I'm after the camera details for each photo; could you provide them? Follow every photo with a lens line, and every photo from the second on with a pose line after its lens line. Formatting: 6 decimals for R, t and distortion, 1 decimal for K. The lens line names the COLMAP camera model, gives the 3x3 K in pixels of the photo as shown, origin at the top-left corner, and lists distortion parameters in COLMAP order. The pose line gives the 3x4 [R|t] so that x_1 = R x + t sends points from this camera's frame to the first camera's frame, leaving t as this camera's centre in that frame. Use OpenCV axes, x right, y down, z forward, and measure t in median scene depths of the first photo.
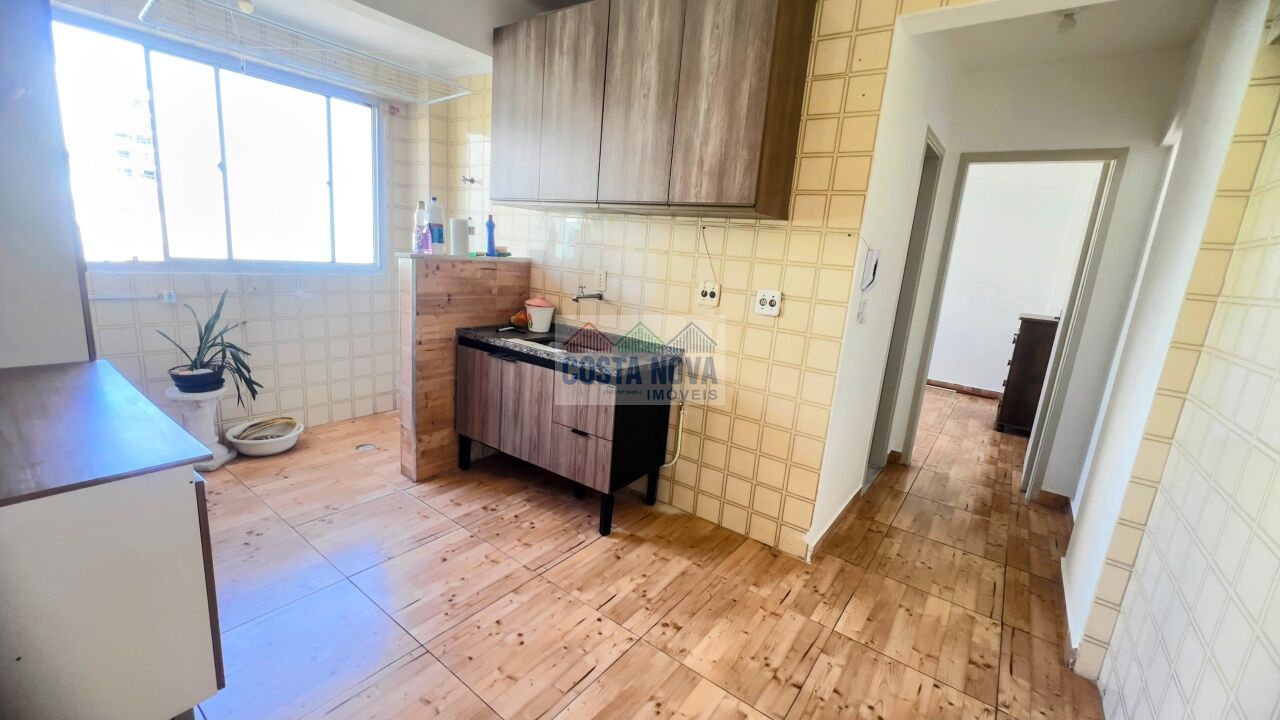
lens RADIAL K [[513.8, 0, 638.3], [0, 513.8, 356.4], [0, 0, 1]] dist [-0.005242, 0.001616]
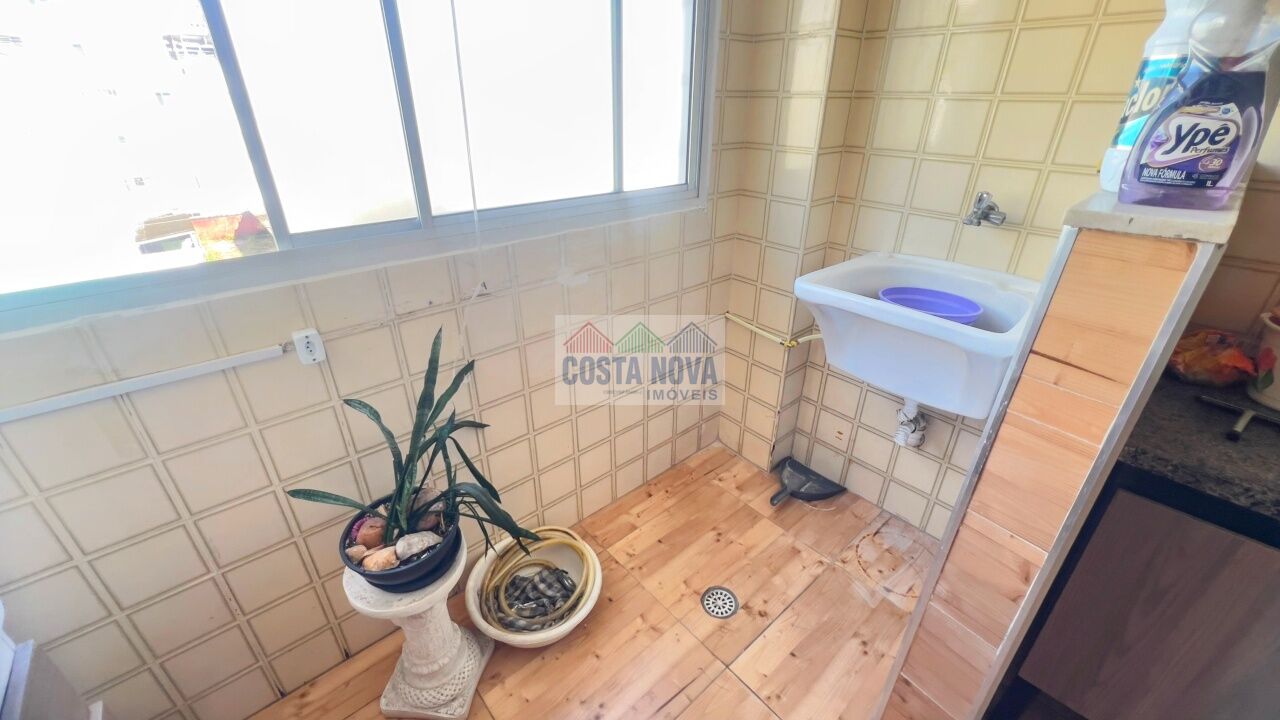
lens RADIAL K [[515.7, 0, 642.9], [0, 515.7, 359.0], [0, 0, 1]] dist [-0.006450, 0.000927]
pose [[0.974045, 0.025640, -0.224900, -0.470136], [0.032181, 0.967785, 0.249713, -0.154098], [0.224057, -0.250469, 0.941841, 0.554183]]
